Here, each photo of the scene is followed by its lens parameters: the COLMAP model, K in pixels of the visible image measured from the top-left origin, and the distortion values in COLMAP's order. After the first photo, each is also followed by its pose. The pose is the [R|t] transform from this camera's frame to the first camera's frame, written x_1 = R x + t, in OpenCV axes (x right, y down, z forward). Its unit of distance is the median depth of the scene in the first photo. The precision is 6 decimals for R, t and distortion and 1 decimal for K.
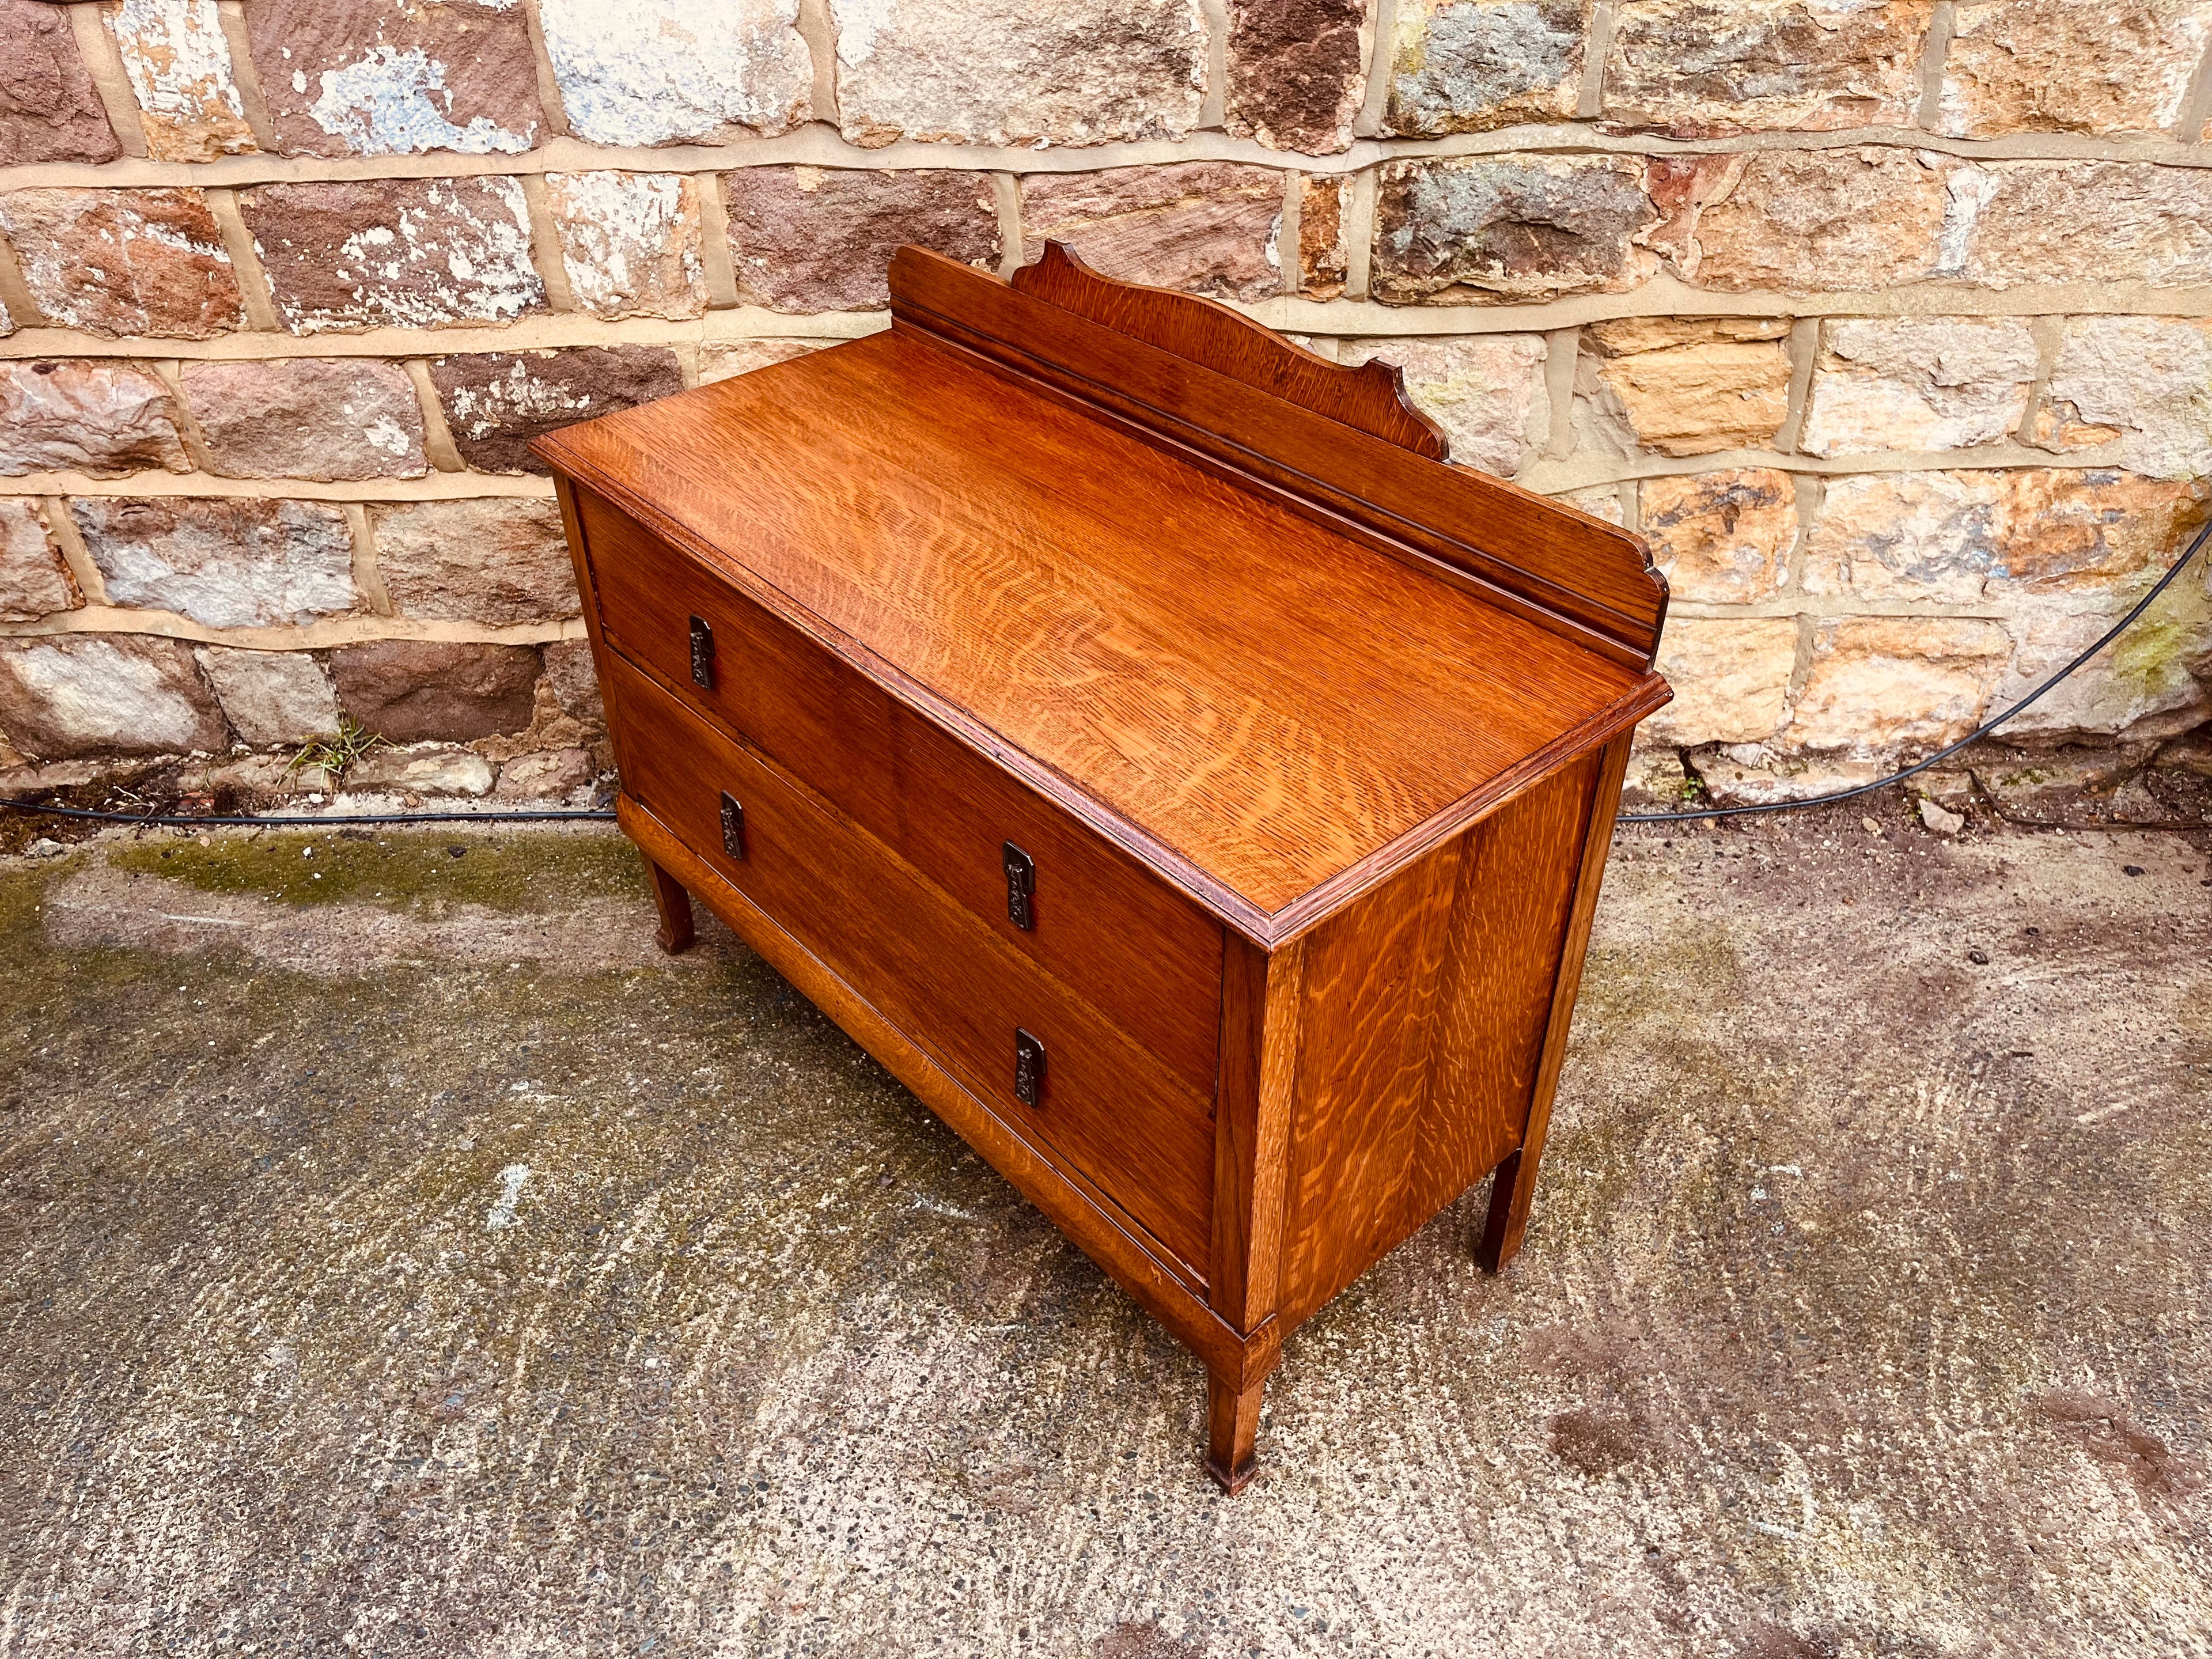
lens RADIAL K [[1668.4, 0, 1104.9], [0, 1668.4, 825.0], [0, 0, 1]] dist [0.023373, -0.001529]
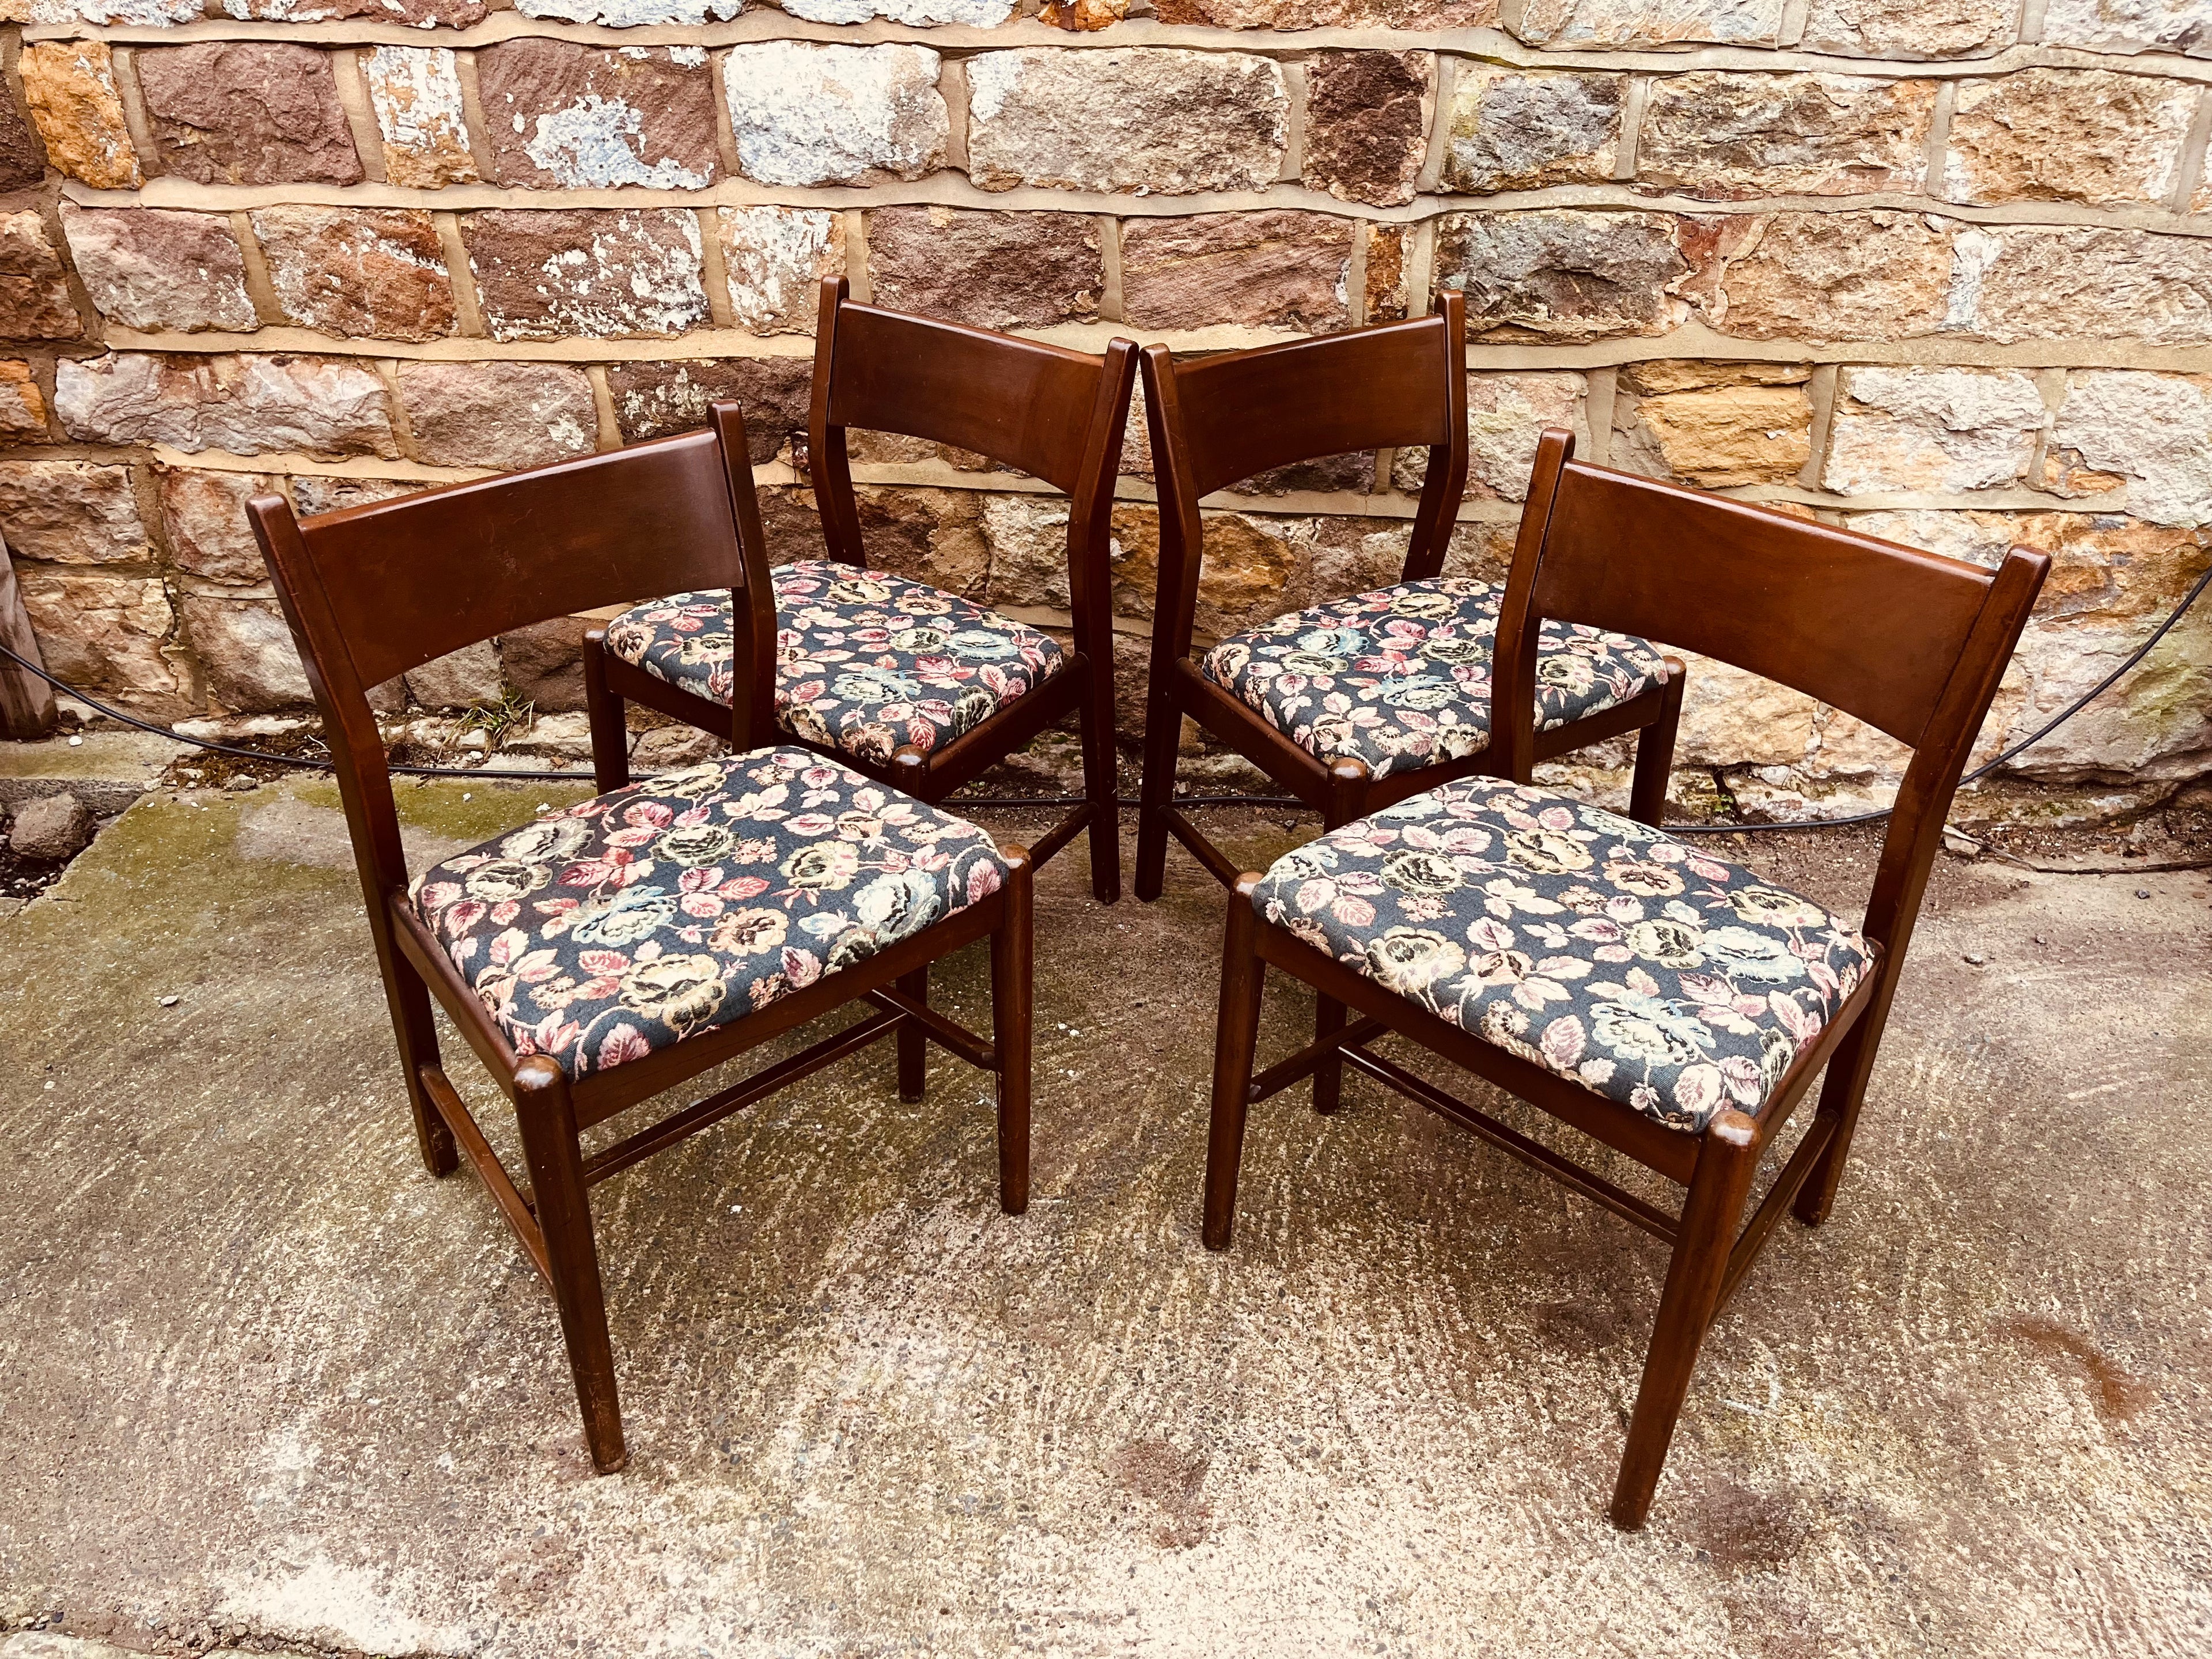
lens RADIAL K [[1655.0, 0, 1109.0], [0, 1655.0, 815.4], [0, 0, 1]] dist [0.042439, -0.038944]
pose [[0.996900, 0.046906, -0.063168, 0.031325], [-0.052067, 0.995214, -0.082698, 0.114073], [0.058987, 0.085731, 0.994571, -0.101318]]
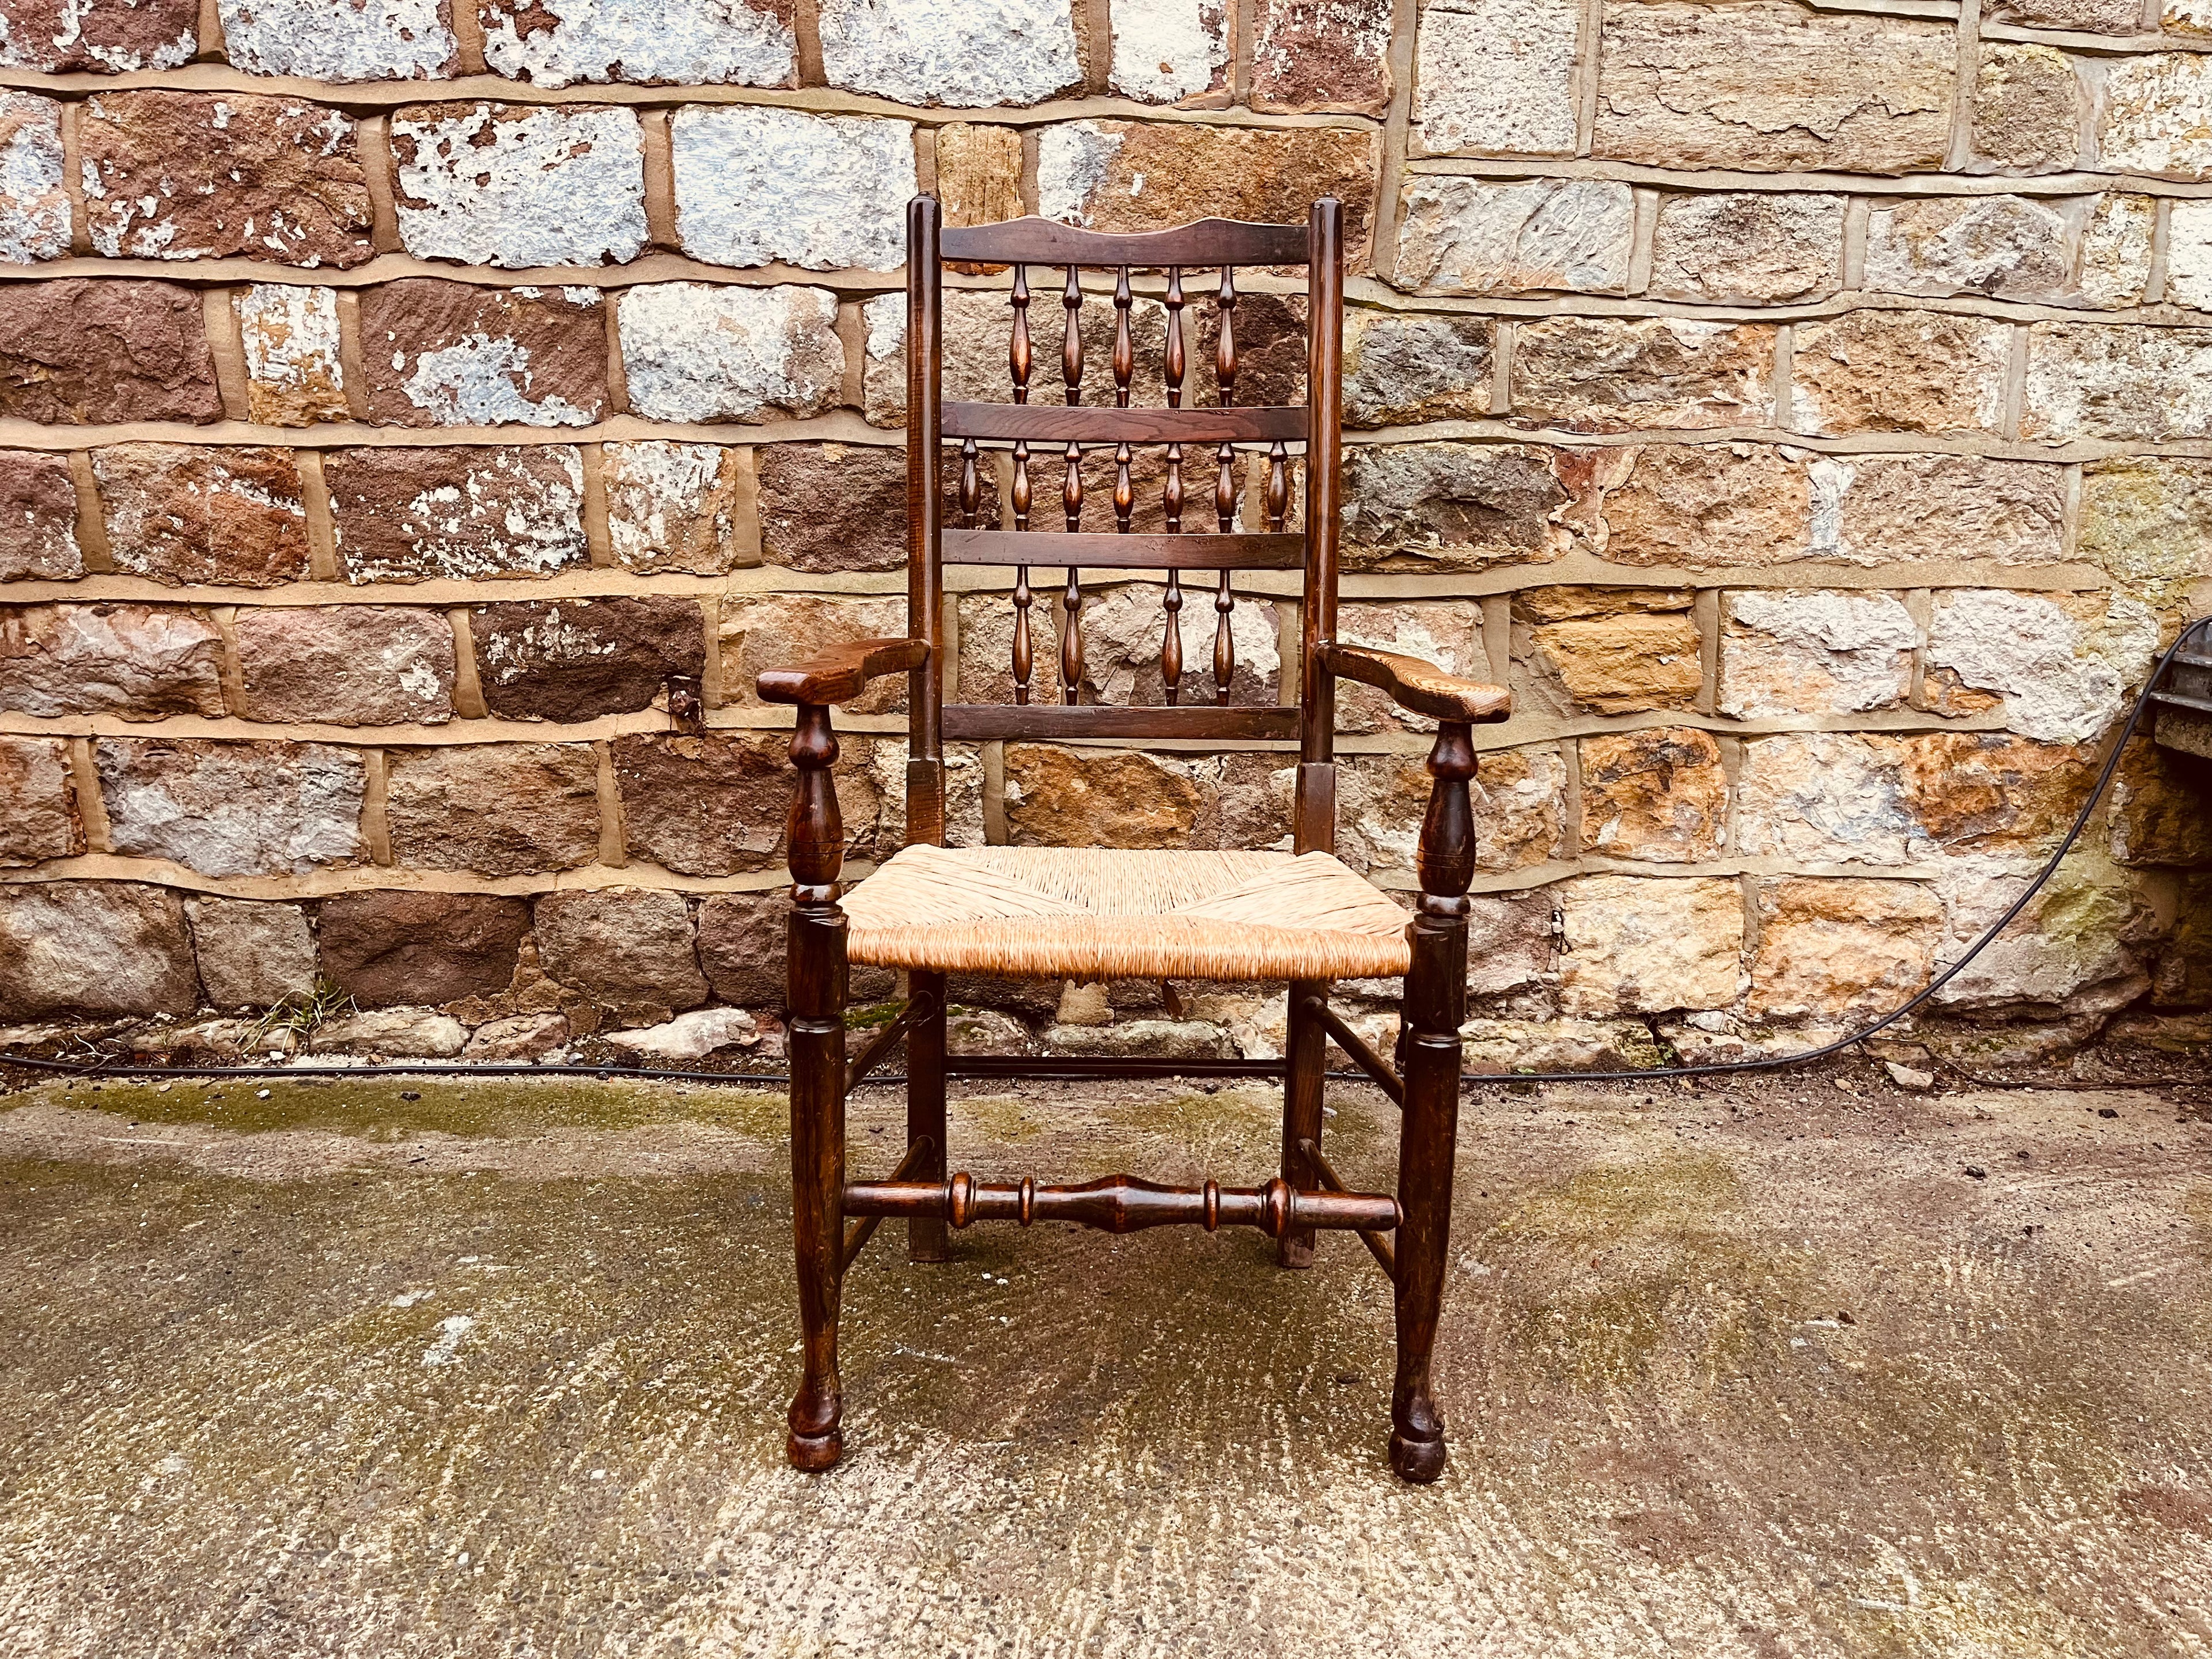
lens RADIAL K [[1660.6, 0, 1102.4], [0, 1660.6, 829.8], [0, 0, 1]] dist [0.029083, -0.009839]
pose [[0.999194, 0.007824, 0.039383, -0.035499], [0.007917, 0.923193, -0.384255, 0.290236], [-0.039365, 0.384256, 0.922387, 0.038702]]
